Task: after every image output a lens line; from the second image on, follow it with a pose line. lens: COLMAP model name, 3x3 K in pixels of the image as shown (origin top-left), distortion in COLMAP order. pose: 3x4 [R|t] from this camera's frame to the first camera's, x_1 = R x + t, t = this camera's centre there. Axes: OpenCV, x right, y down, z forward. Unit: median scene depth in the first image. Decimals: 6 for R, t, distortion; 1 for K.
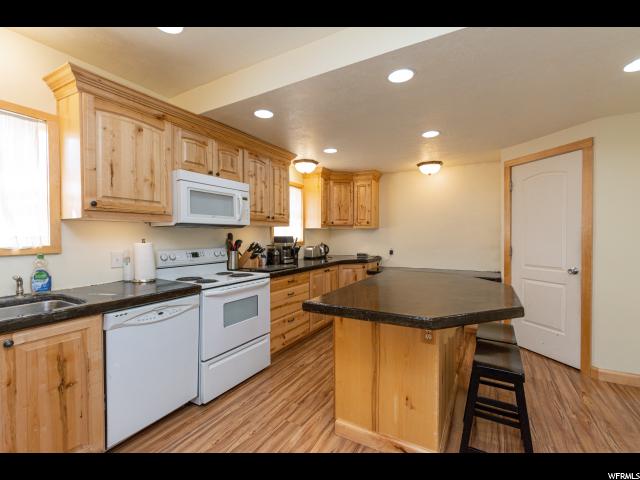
lens RADIAL K [[291.6, 0, 321.1], [0, 291.6, 240.1], [0, 0, 1]] dist [-0.002183, -0.001536]
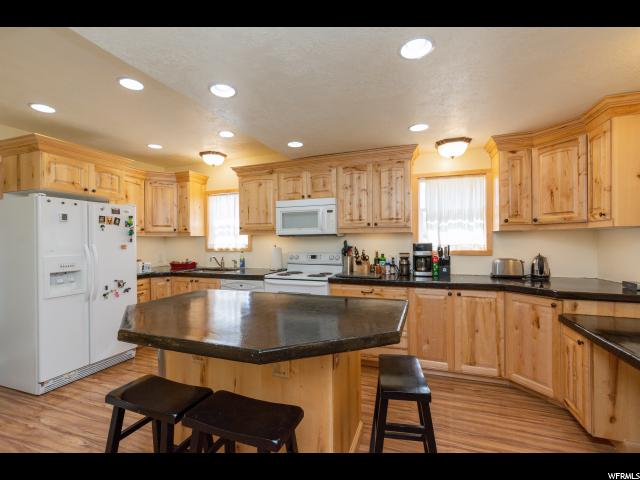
lens RADIAL K [[291.6, 0, 319.8], [0, 291.6, 239.3], [0, 0, 1]] dist [-0.002183, -0.001536]
pose [[0.150176, -0.001748, -0.988658, 0.848502], [-0.006611, 0.999974, -0.002772, -0.025777], [0.988637, 0.006952, 0.150160, 0.759784]]
